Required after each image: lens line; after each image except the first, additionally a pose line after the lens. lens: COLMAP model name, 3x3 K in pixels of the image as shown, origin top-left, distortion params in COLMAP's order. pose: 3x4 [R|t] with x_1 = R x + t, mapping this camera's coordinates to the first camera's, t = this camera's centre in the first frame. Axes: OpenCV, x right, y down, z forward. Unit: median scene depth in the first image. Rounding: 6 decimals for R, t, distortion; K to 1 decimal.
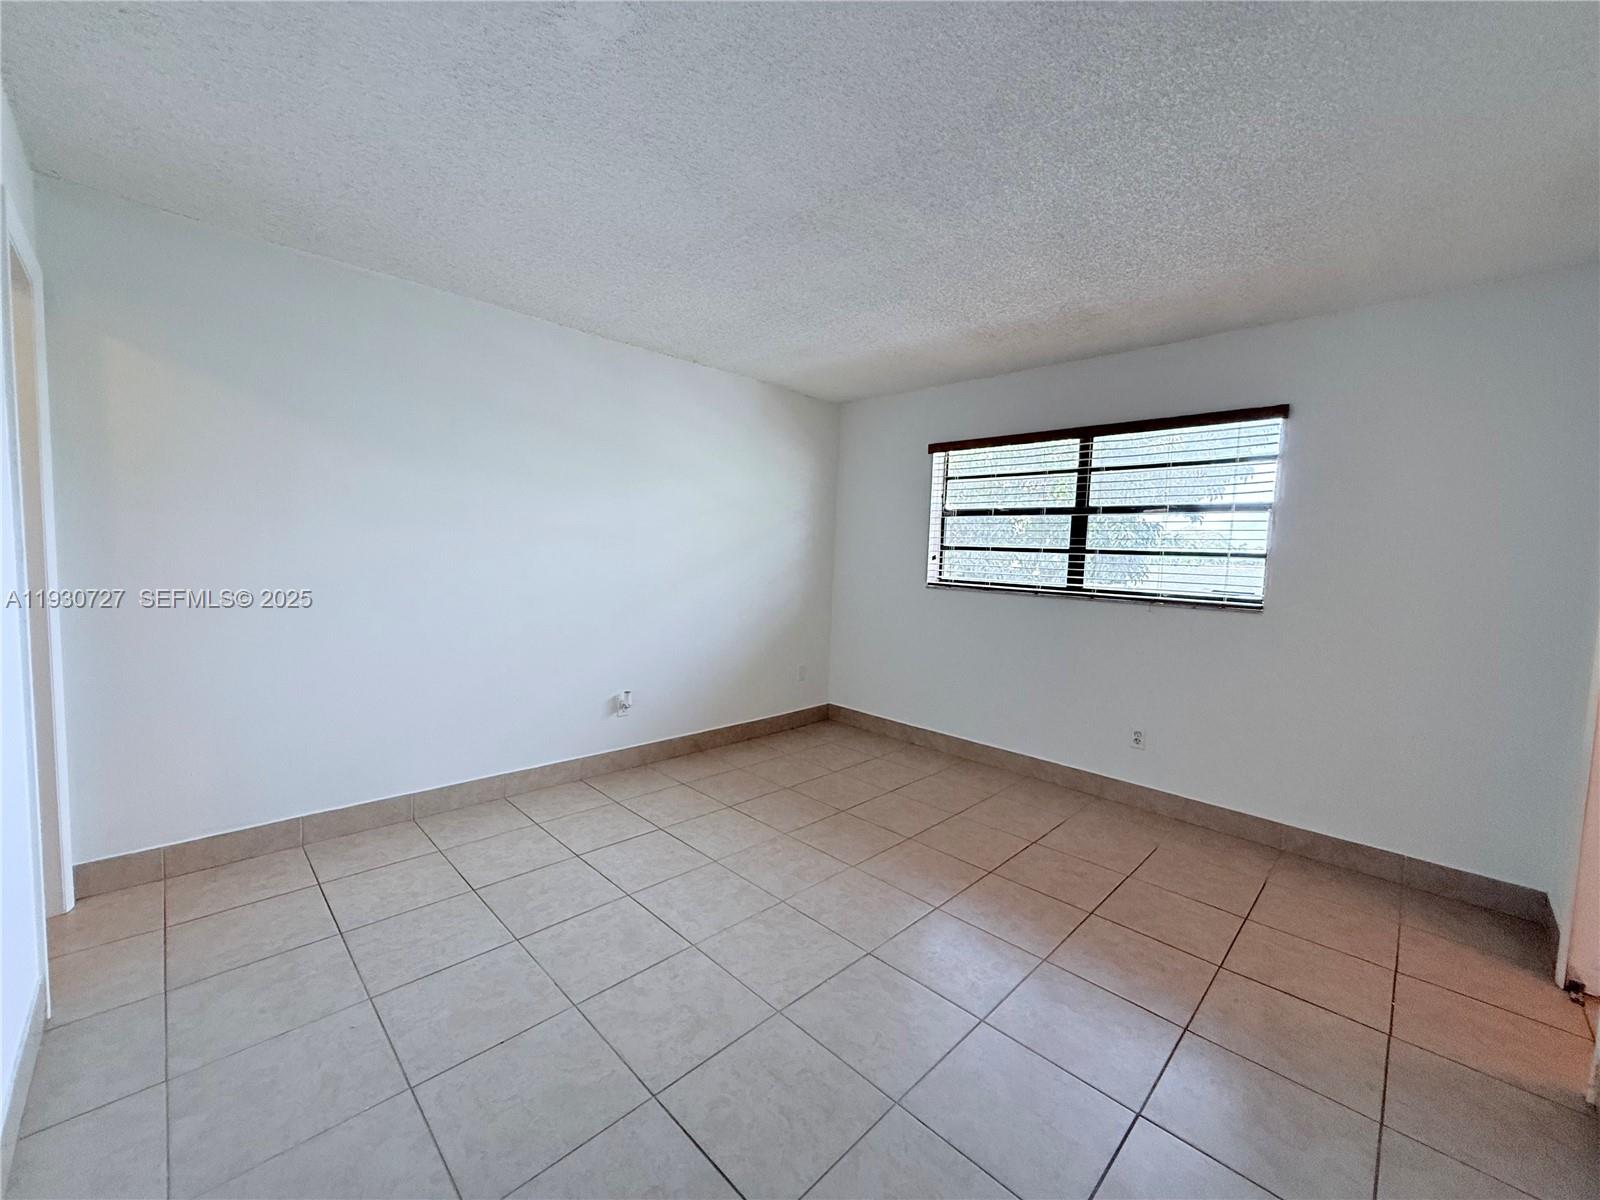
lens RADIAL K [[636.1, 0, 801.9], [0, 636.1, 596.2], [0, 0, 1]] dist [0.000534, 0.000246]
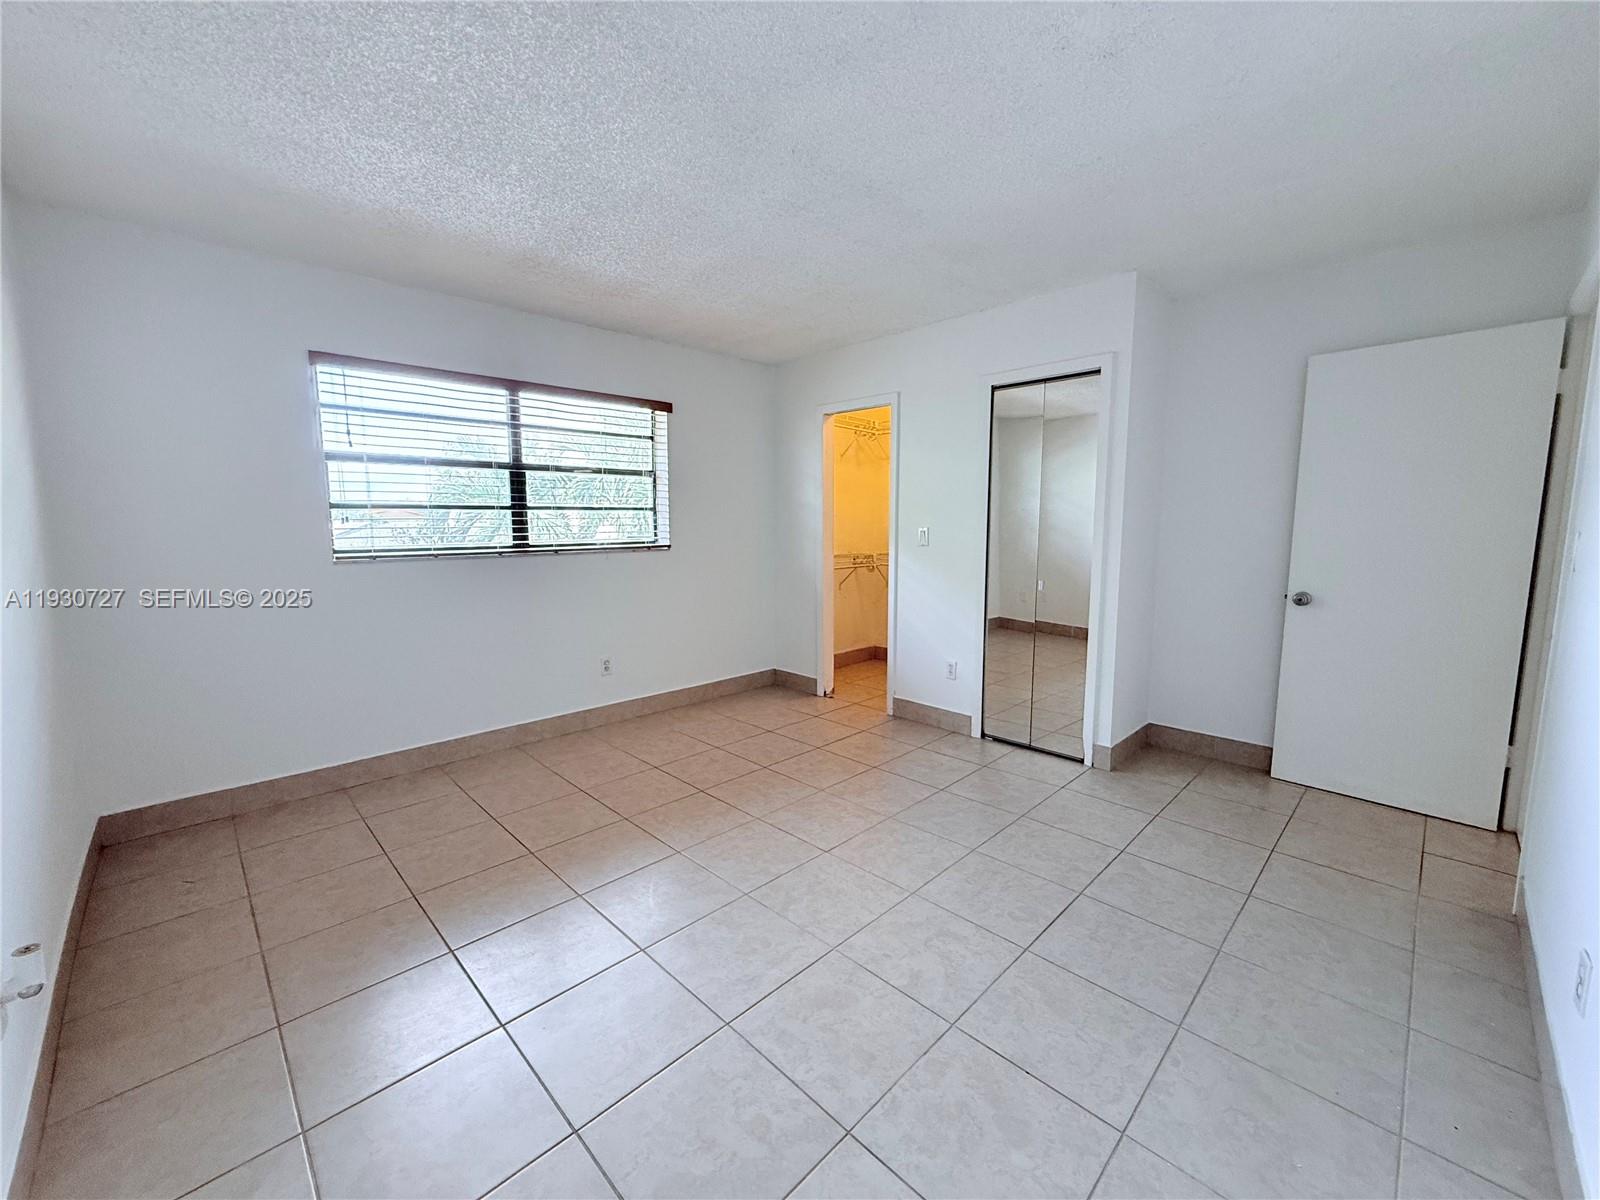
lens RADIAL K [[636.1, 0, 791.9], [0, 636.1, 598.7], [0, 0, 1]] dist [0.000534, 0.000246]
pose [[0.012206, -0.155305, 0.987791, -0.571942], [0.073760, 0.985313, 0.154004, -0.053452], [-0.997201, 0.070980, 0.023482, 0.575107]]
